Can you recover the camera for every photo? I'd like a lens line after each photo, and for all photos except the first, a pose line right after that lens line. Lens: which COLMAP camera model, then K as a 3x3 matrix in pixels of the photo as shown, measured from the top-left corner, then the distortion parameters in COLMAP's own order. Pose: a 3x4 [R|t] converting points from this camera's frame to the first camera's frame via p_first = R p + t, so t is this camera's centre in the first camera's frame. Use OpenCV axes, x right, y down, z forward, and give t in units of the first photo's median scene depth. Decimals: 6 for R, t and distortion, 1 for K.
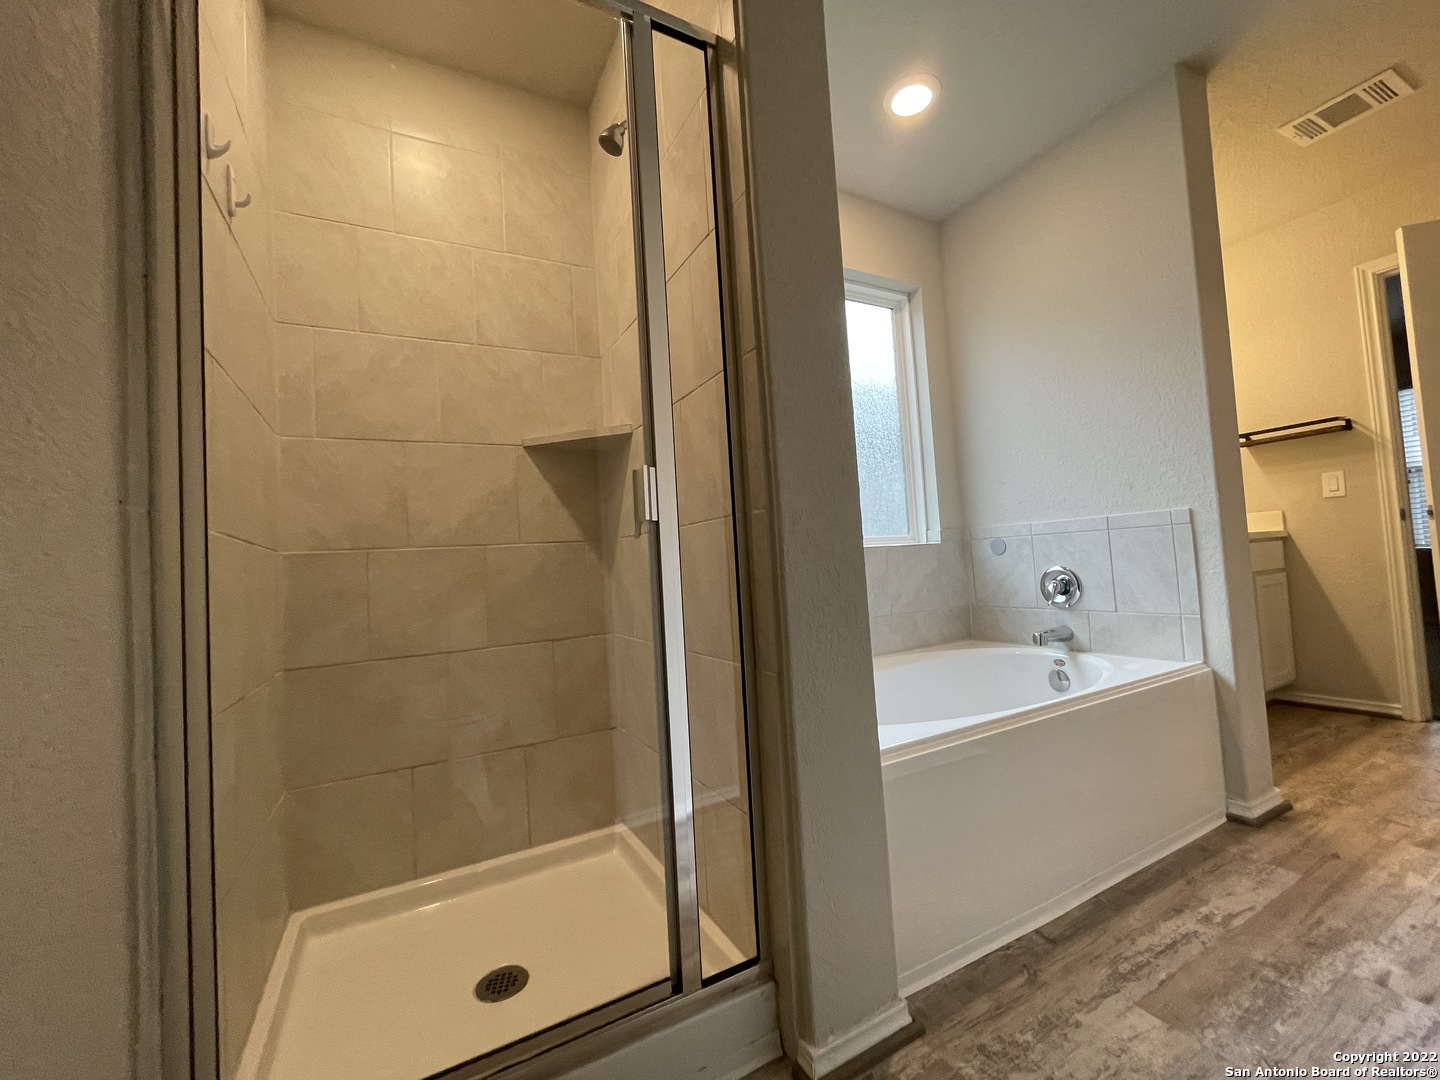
lens RADIAL K [[593.3, 0, 720.0], [0, 593.3, 540.0], [0, 0, 1]] dist [-0.001175, 0.000876]
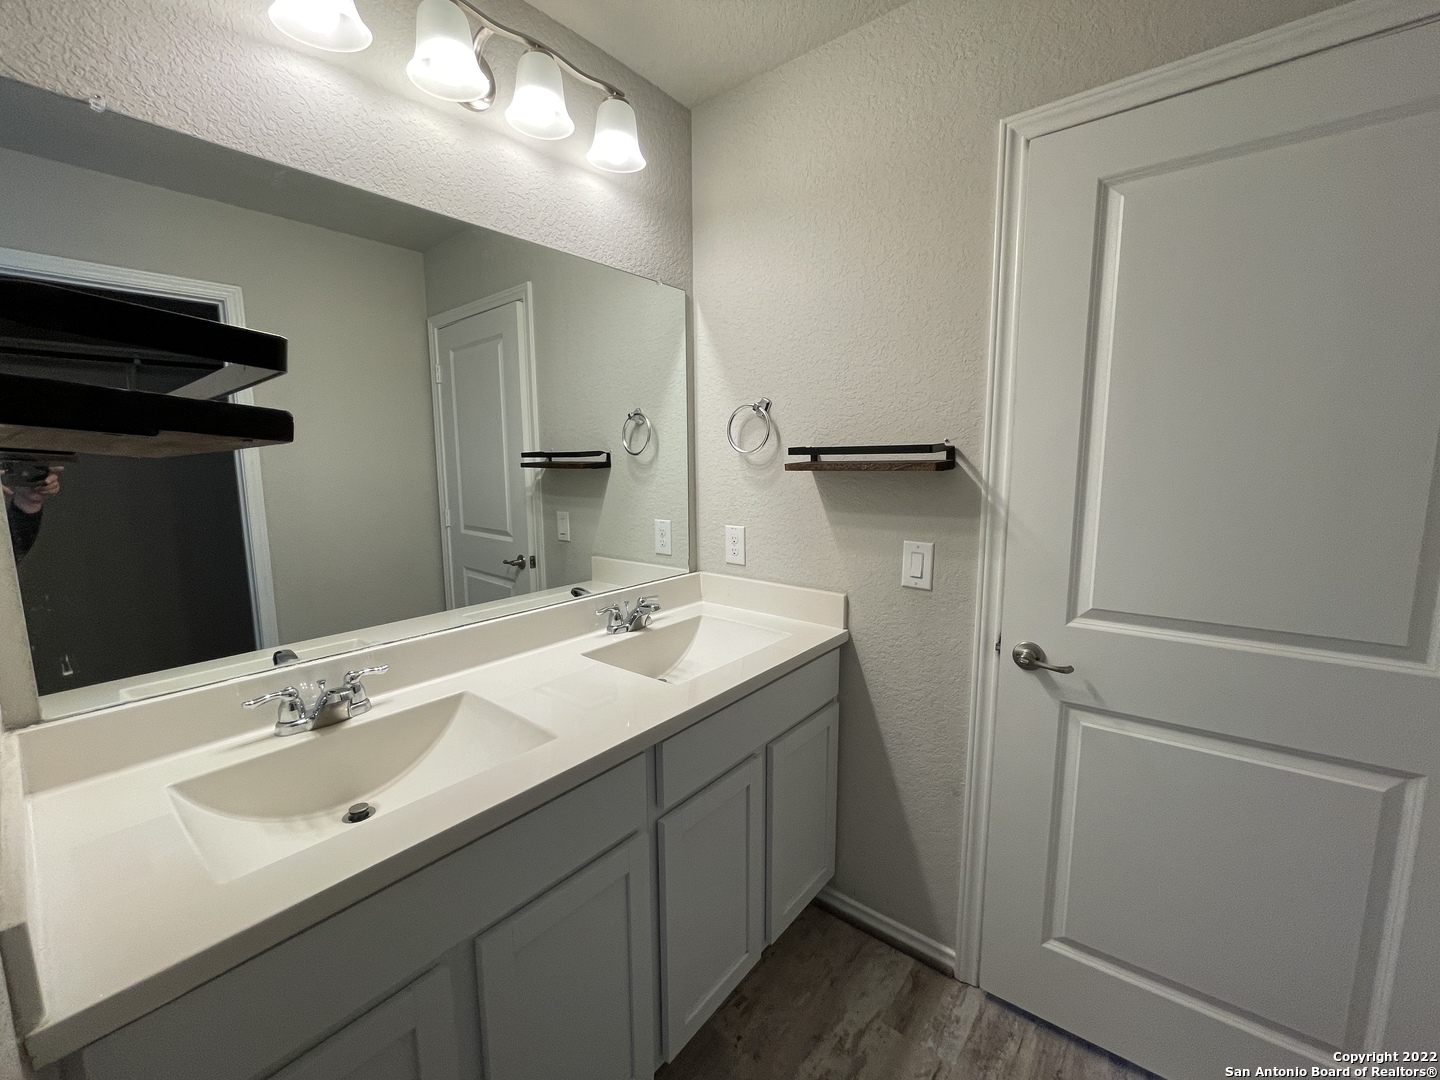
lens RADIAL K [[593.3, 0, 720.0], [0, 593.3, 540.0], [0, 0, 1]] dist [-0.001175, 0.000876]
pose [[0.918605, 0.002697, 0.395167, 0.665899], [-0.067296, 0.986438, 0.149704, -0.185541], [-0.389404, -0.164112, 0.906329, 0.594053]]
